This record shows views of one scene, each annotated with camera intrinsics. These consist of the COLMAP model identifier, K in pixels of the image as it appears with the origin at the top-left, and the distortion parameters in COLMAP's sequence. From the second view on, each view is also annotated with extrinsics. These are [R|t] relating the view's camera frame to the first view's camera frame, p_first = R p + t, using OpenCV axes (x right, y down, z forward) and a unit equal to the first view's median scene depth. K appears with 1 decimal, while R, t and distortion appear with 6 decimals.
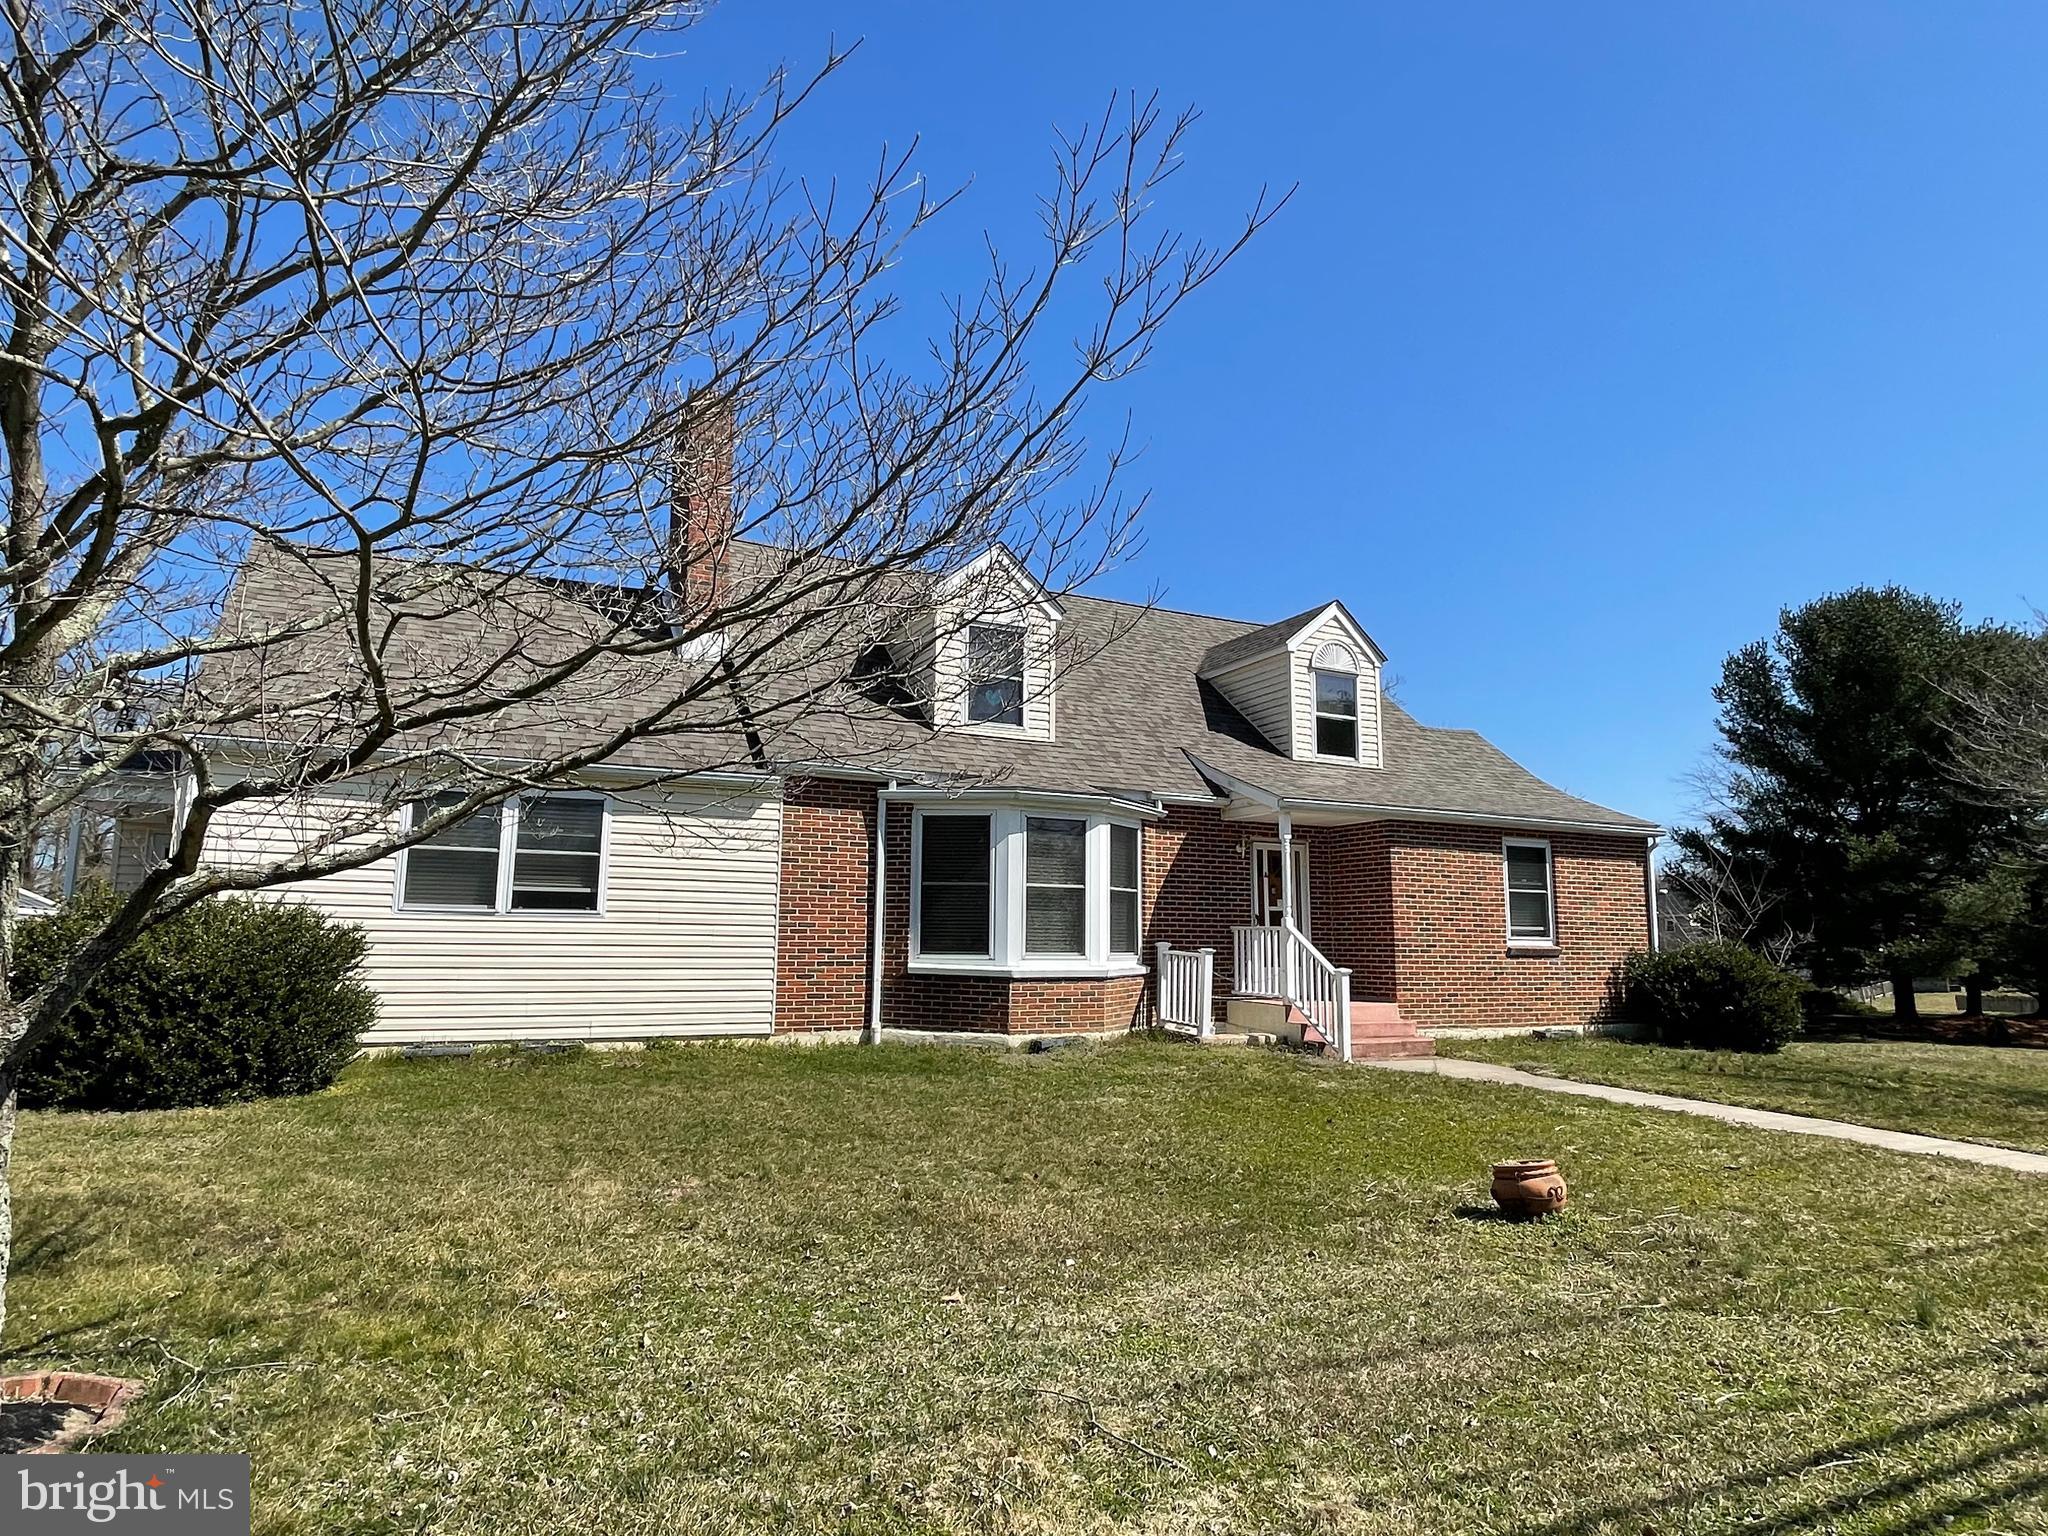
lens RADIAL K [[1203.4, 0, 1024.0], [0, 1203.4, 768.0], [0, 0, 1]] dist [0.026663, -0.000559]
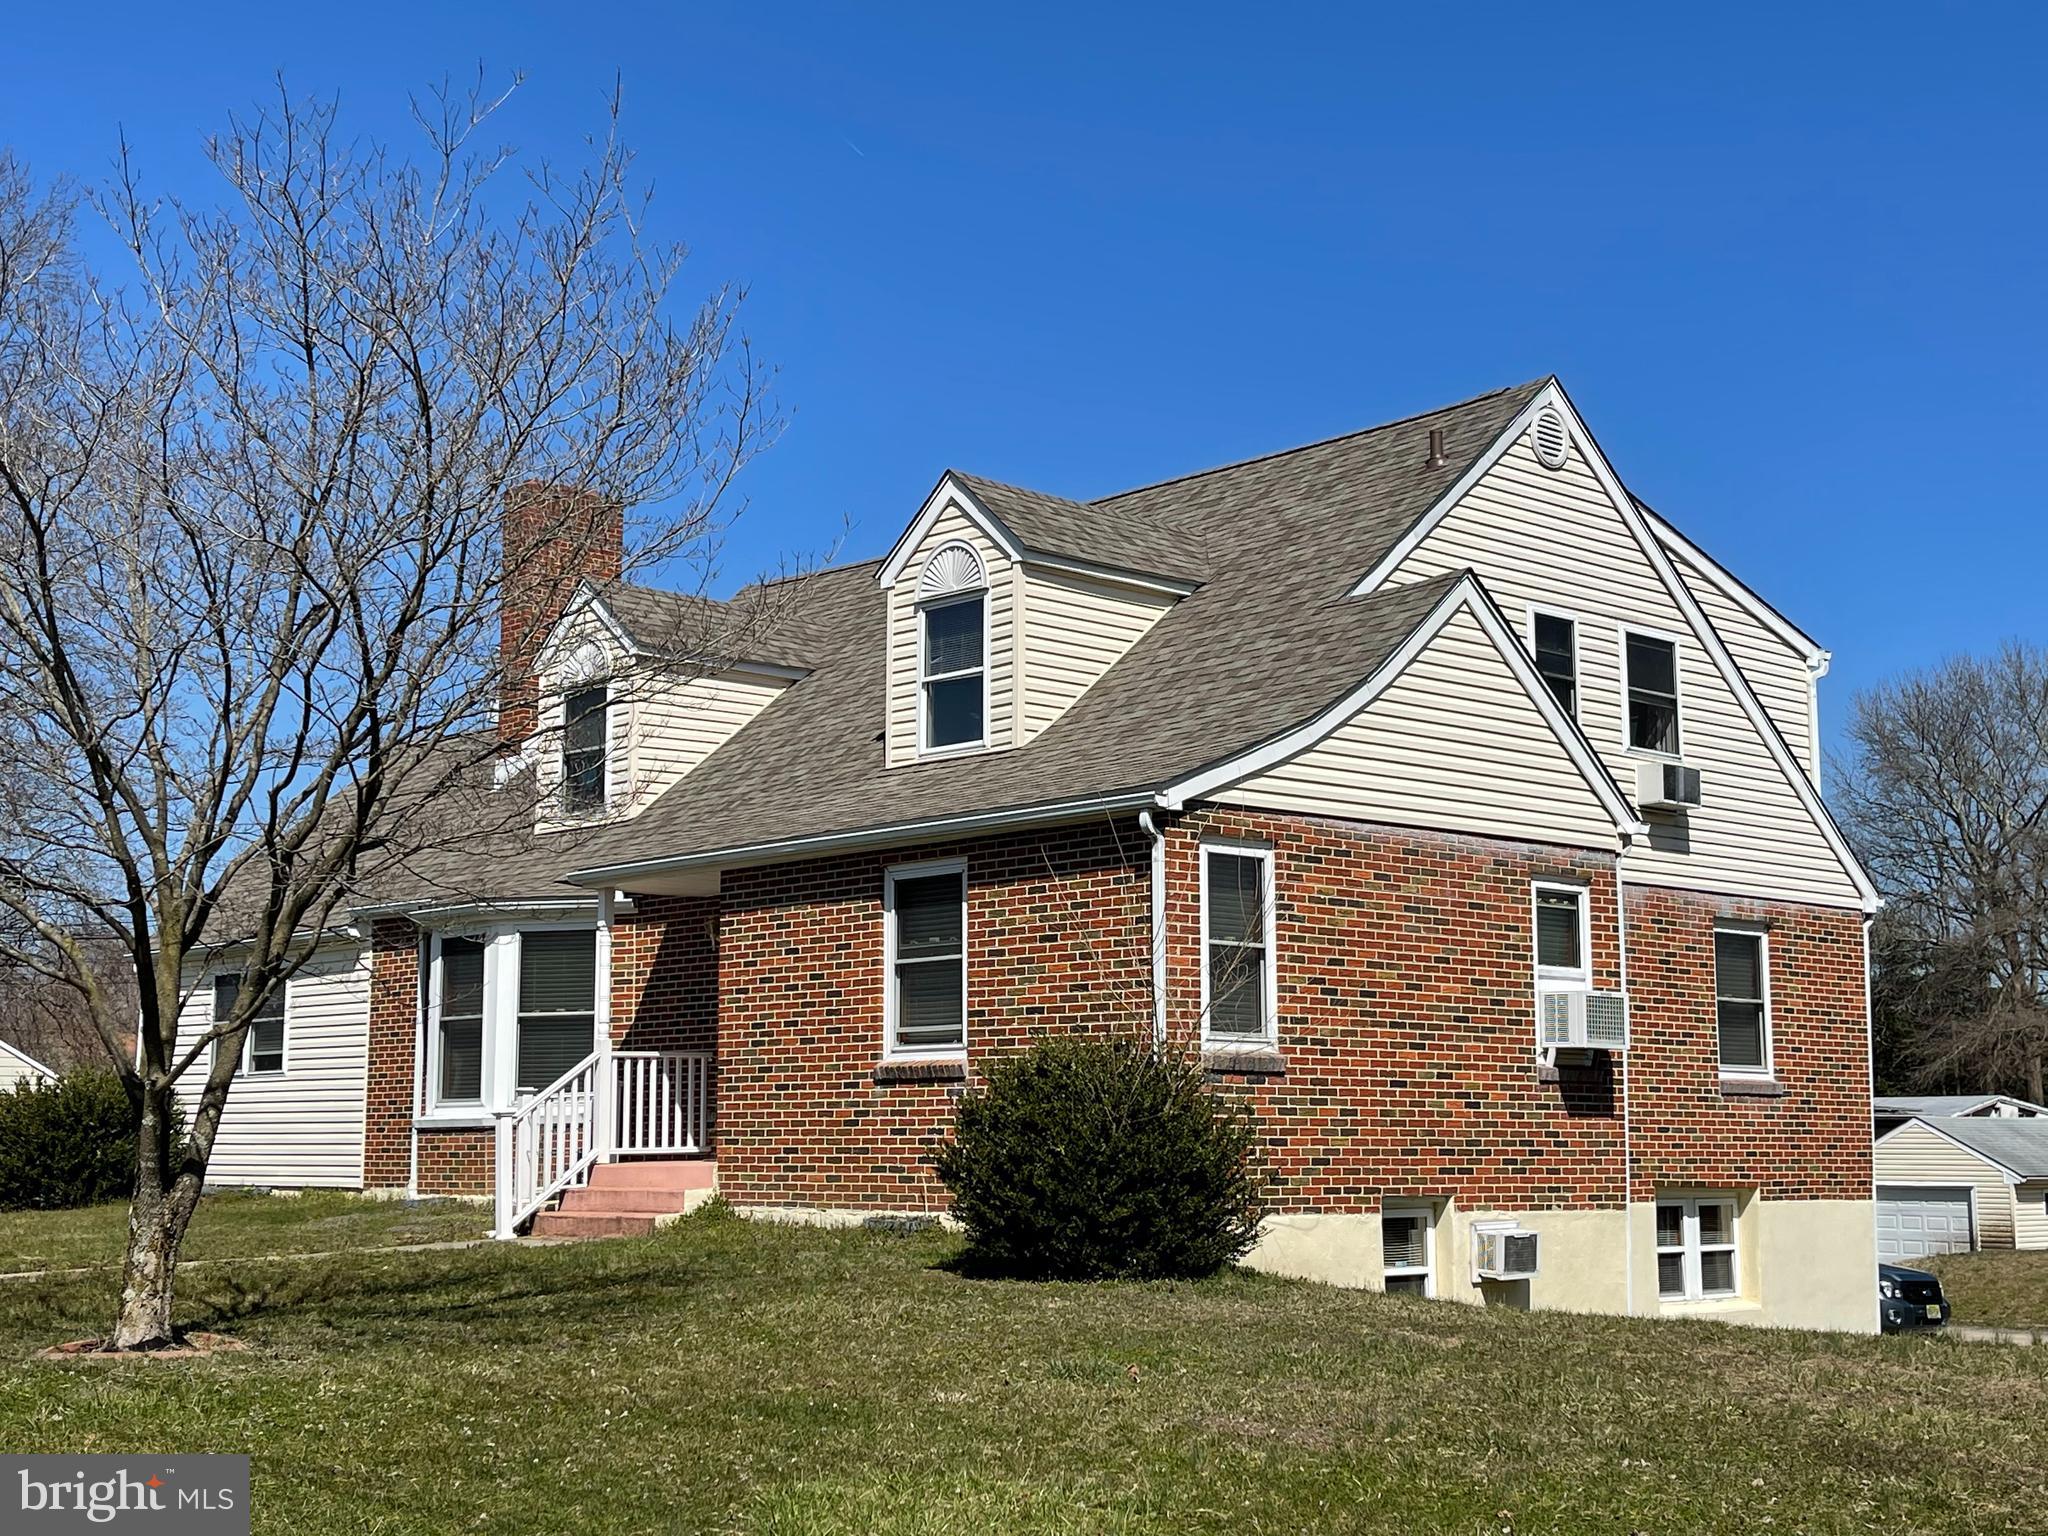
lens RADIAL K [[2591.1, 0, 1024.0], [0, 2591.1, 768.0], [0, 0, 1]] dist [0.200053, -1.355031]
pose [[0.274670, -0.146682, -0.950284, 1.891259], [0.149771, 0.982760, -0.108405, 0.184376], [0.949803, -0.112549, 0.291904, 0.878197]]
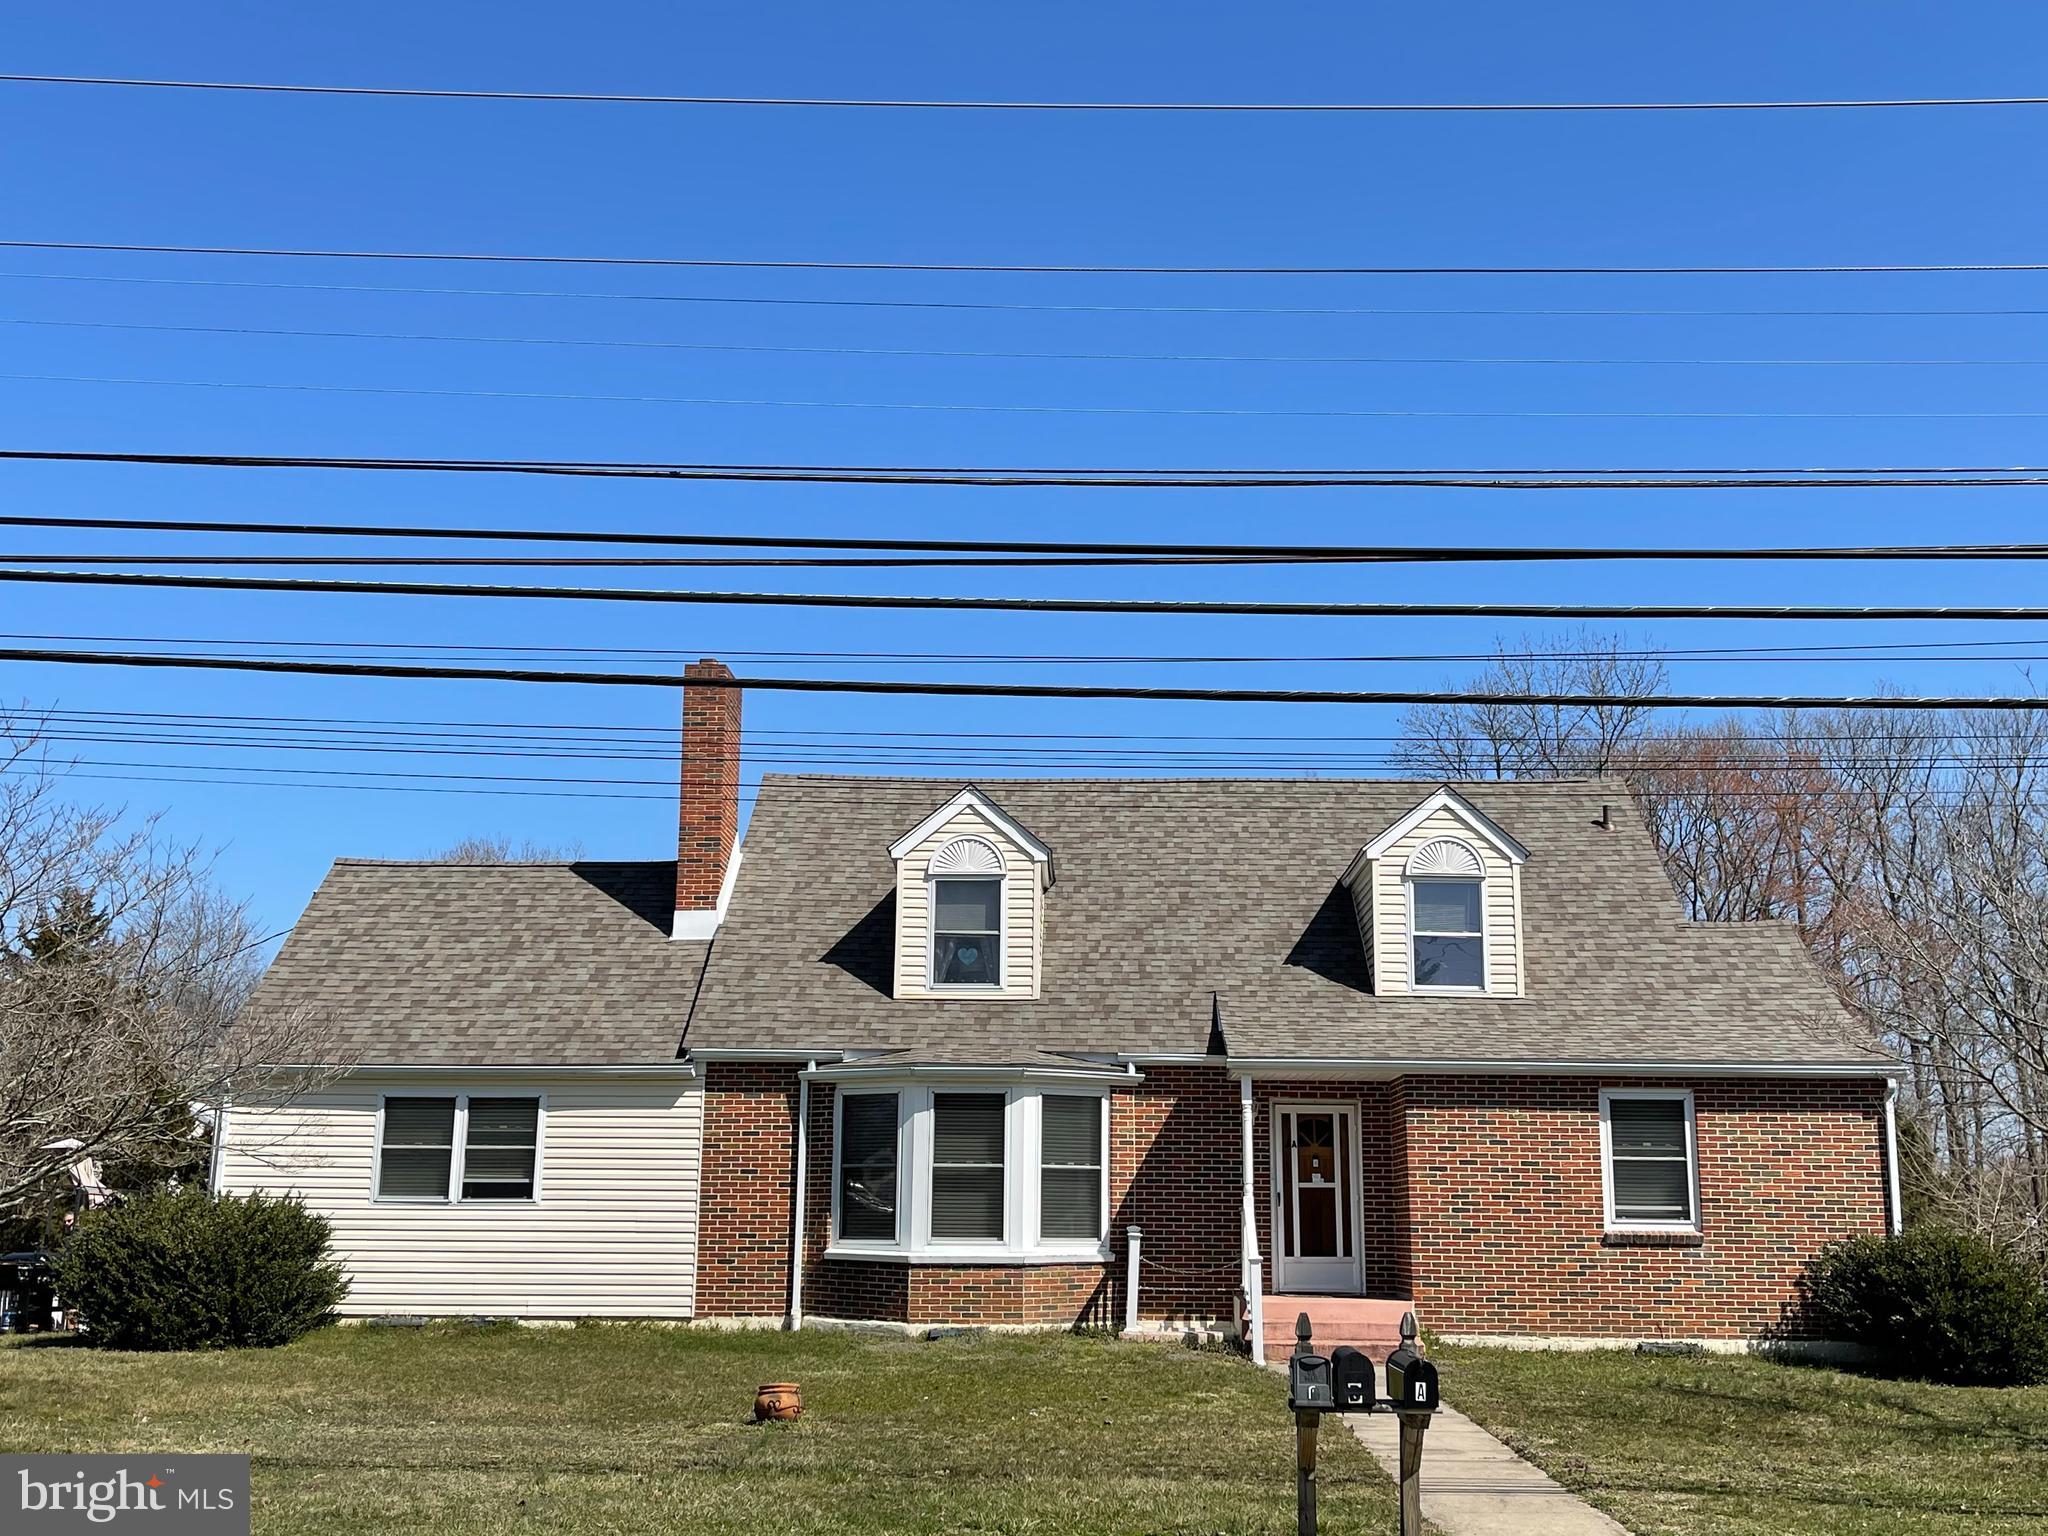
lens RADIAL K [[2202.9, 0, 1024.0], [0, 2202.9, 768.0], [0, 0, 1]] dist [0.065025, -0.016863]
pose [[0.879089, -0.099292, -0.466202, 0.918999], [0.069798, 0.994335, -0.080160, -0.071834], [0.471520, 0.037928, 0.881039, -0.526463]]
